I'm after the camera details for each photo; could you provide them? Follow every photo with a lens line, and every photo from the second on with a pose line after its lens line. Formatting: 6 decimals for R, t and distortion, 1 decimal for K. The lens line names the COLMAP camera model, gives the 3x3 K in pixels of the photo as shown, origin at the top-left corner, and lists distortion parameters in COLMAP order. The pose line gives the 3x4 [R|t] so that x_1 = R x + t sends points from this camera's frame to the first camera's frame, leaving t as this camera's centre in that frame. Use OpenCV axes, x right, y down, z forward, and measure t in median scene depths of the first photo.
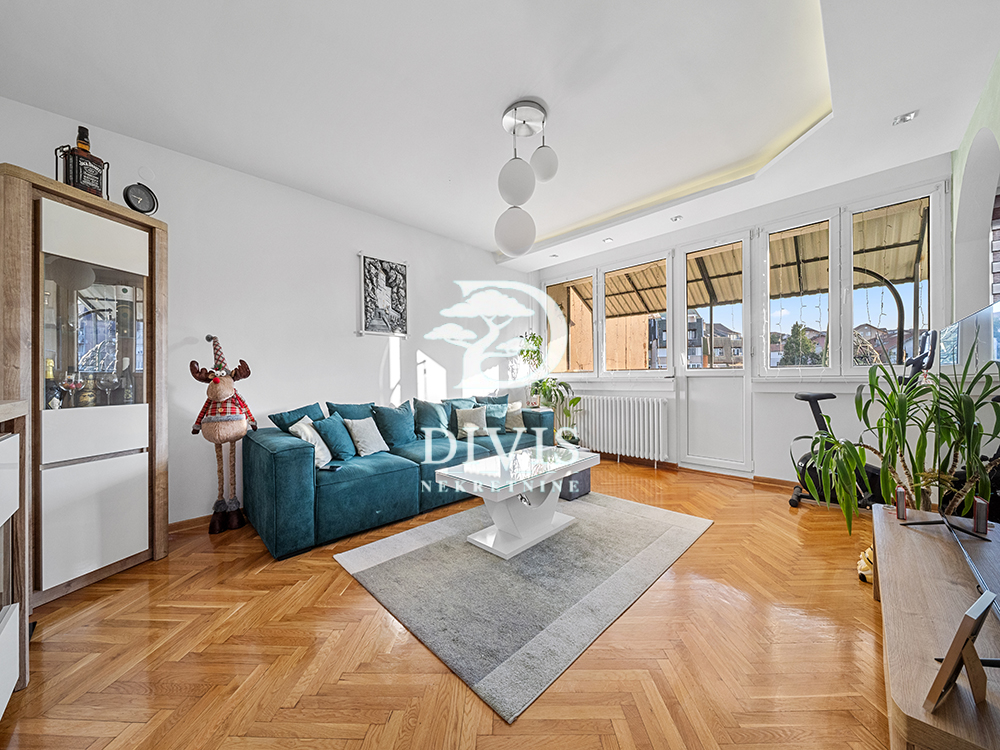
lens RADIAL K [[355.7, 0, 496.5], [0, 355.7, 379.2], [0, 0, 1]] dist [-0.001433, -0.000374]
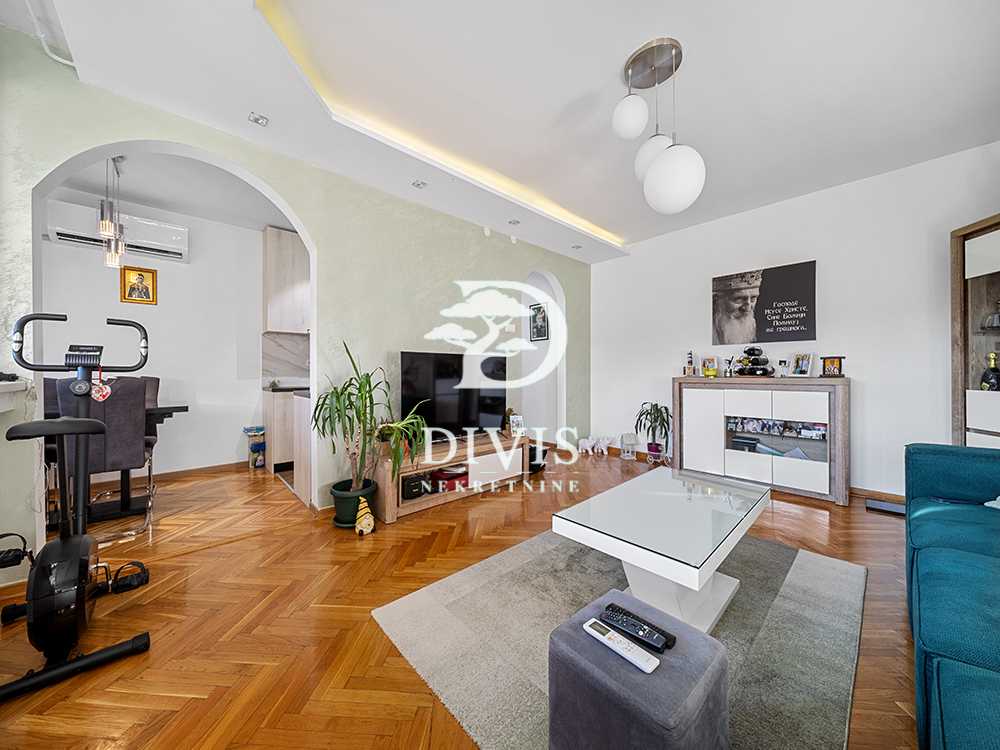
lens RADIAL K [[353.8, 0, 495.4], [0, 353.8, 370.0], [0, 0, 1]] dist [-0.001234, -0.000295]
pose [[-0.998947, 0.012744, 0.044068, 0.258691], [0.012910, 0.999911, 0.003482, -0.011032], [-0.044019, 0.004048, -0.999022, 1.152299]]
